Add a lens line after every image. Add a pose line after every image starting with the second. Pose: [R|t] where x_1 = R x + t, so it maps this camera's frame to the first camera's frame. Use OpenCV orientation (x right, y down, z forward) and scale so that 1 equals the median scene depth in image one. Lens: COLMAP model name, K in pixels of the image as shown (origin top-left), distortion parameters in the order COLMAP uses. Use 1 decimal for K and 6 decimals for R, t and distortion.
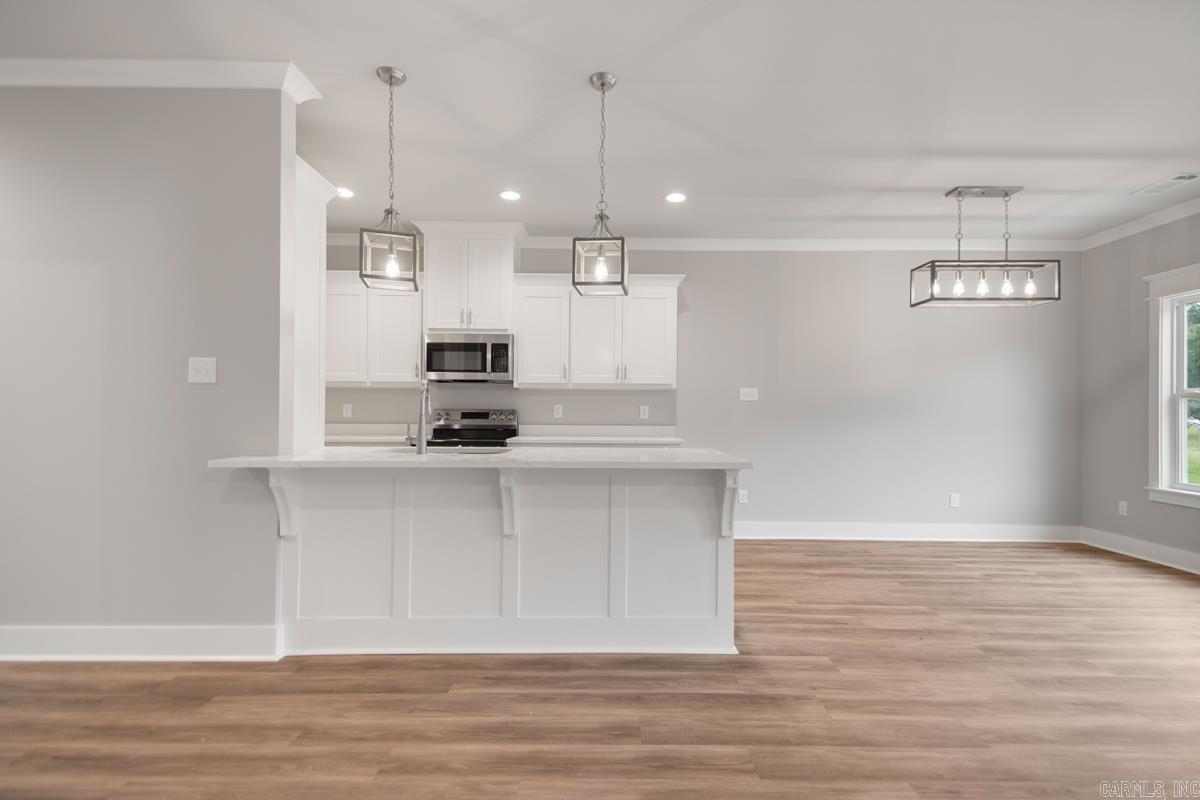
lens RADIAL K [[561.0, 0, 610.9], [0, 561.0, 407.4], [0, 0, 1]] dist [0.026386, -0.000111]
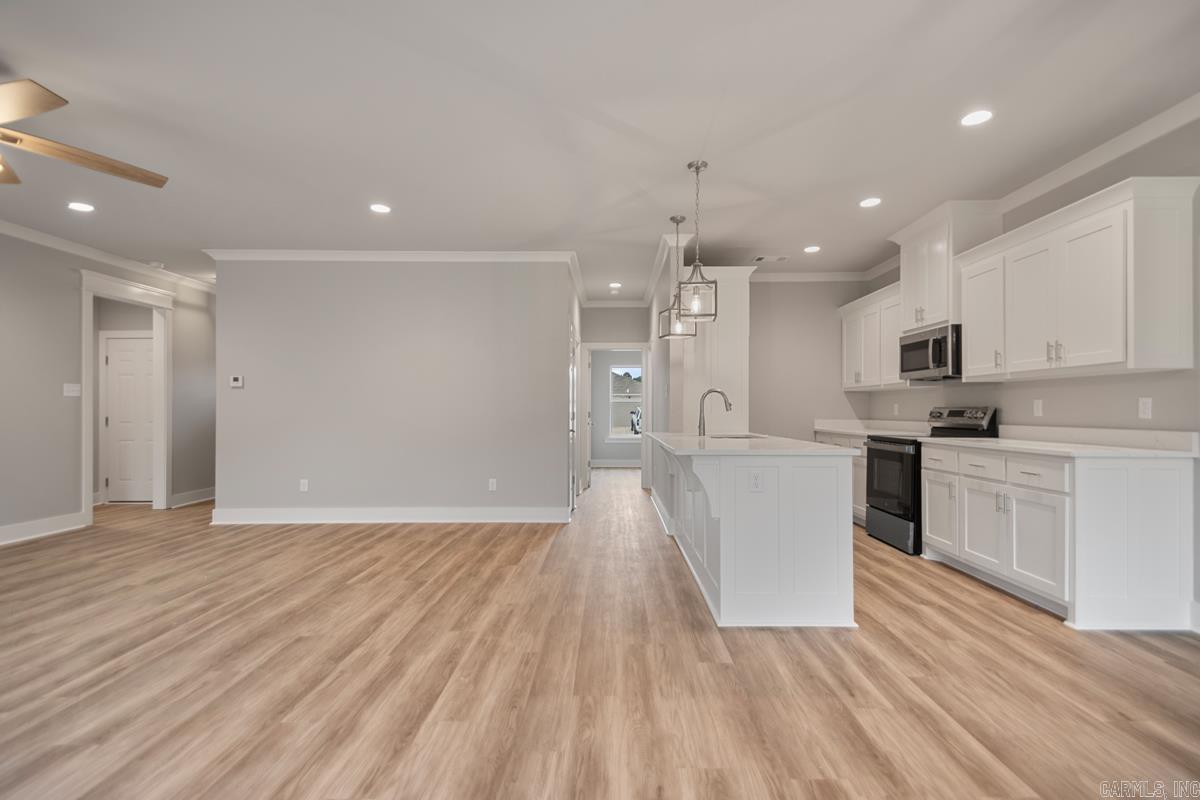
lens RADIAL K [[552.8, 0, 600.0], [0, 552.8, 400.0], [0, 0, 1]] dist [0.038717, -0.017489]
pose [[-0.024187, -0.025159, -0.999391, 0.887713], [0.007692, 0.999649, -0.025352, 0.013441], [0.999678, -0.008300, -0.023985, 0.534070]]
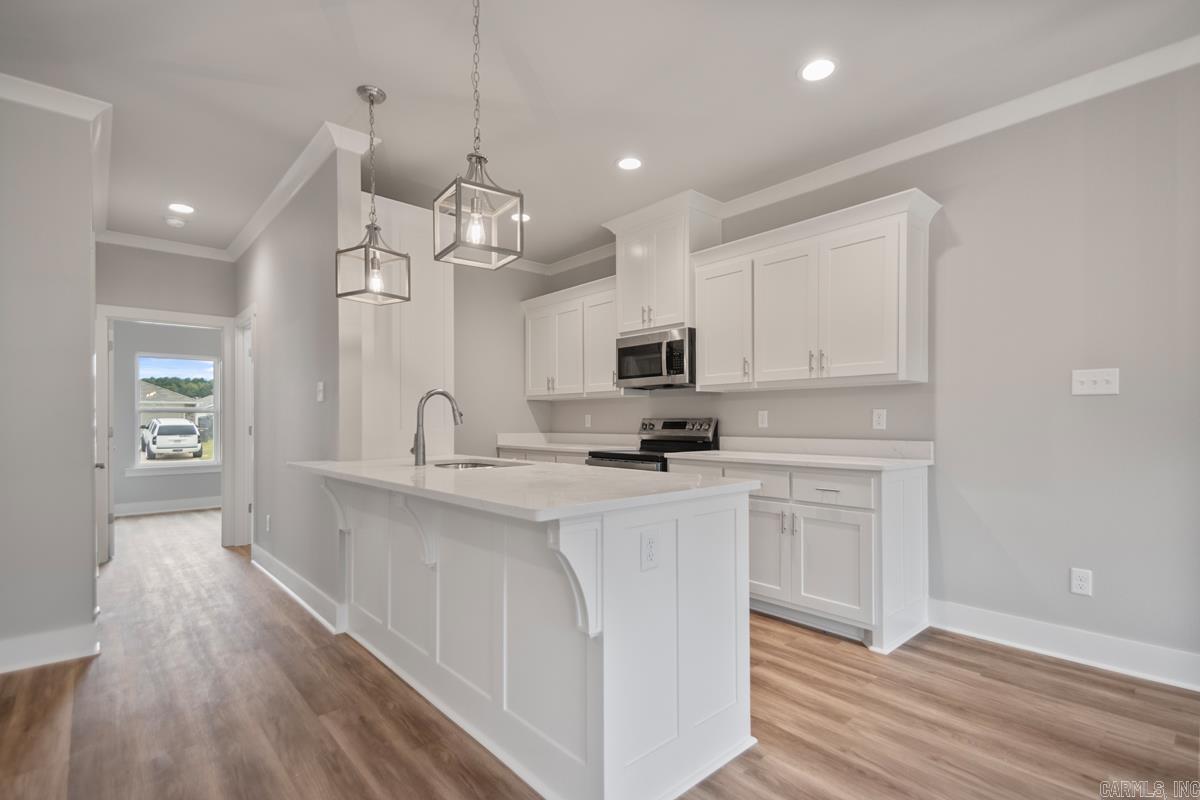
lens RADIAL K [[565.2, 0, 607.0], [0, 565.2, 418.1], [0, 0, 1]] dist [0.022438, -0.000778]
pose [[0.663421, -0.013319, -0.748128, 0.439235], [0.014823, 0.999879, -0.004656, 0.007018], [0.748099, -0.008000, 0.663538, 0.418681]]
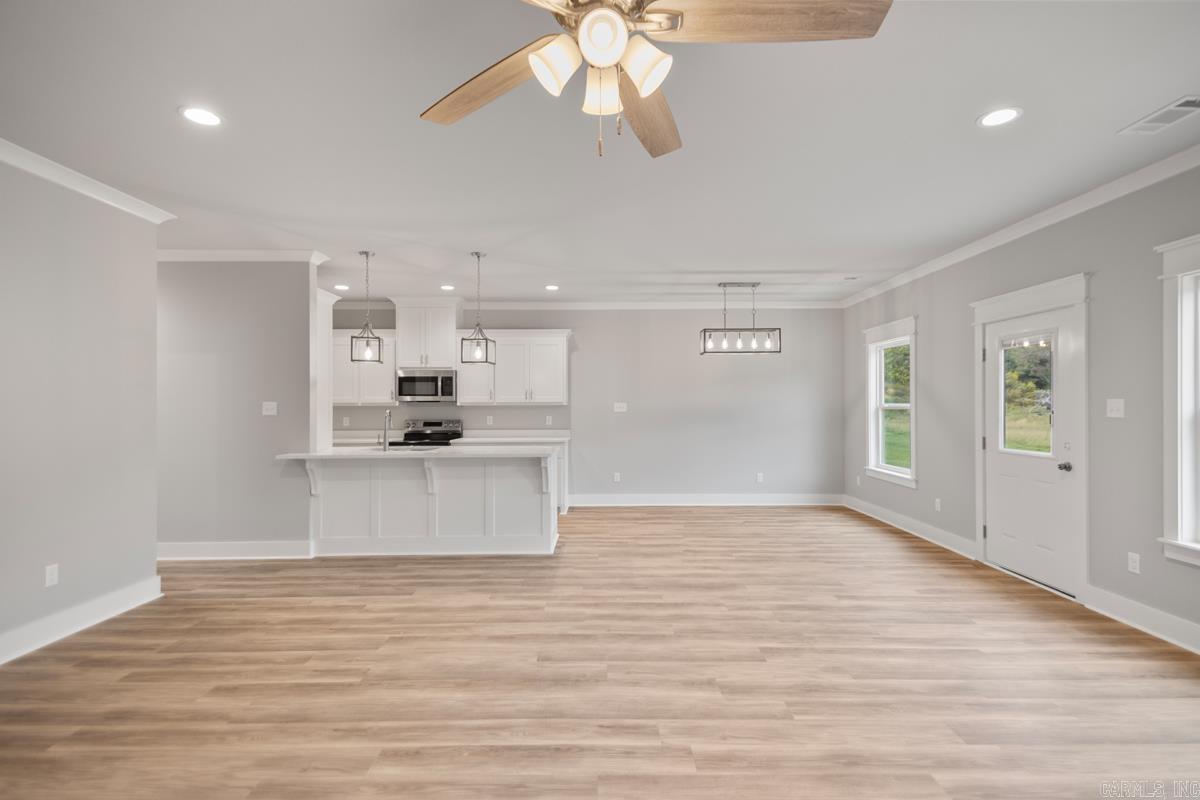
lens RADIAL K [[560.6, 0, 607.8], [0, 560.6, 403.0], [0, 0, 1]] dist [0.040237, -0.018823]
pose [[0.999922, -0.010474, -0.006830, 0.288201], [0.010498, 0.999938, 0.003608, -0.052346], [0.006791, -0.003679, 0.999970, -0.600888]]
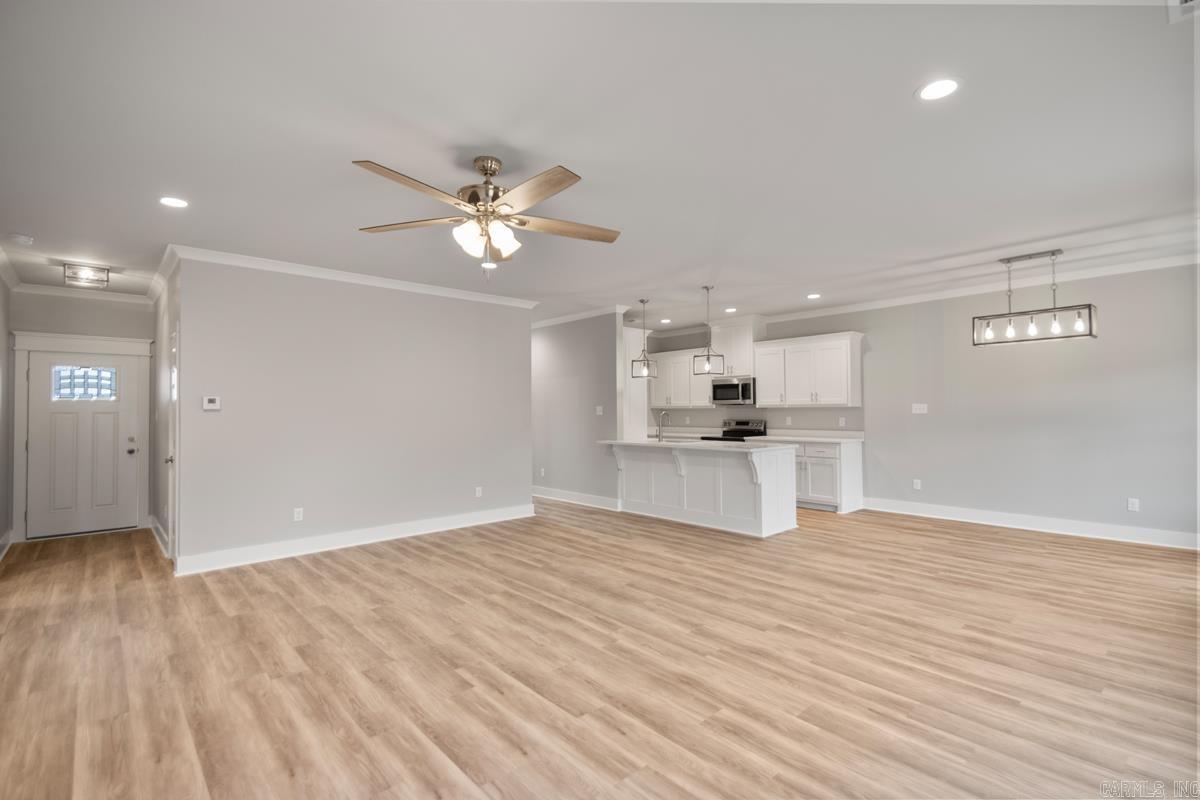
lens RADIAL K [[552.8, 0, 600.0], [0, 552.8, 400.0], [0, 0, 1]] dist [0.038717, -0.017489]
pose [[0.658509, -0.026429, -0.752108, 0.963564], [0.019554, 0.999647, -0.018007, -0.045630], [0.752318, -0.002849, 0.658793, -0.594152]]
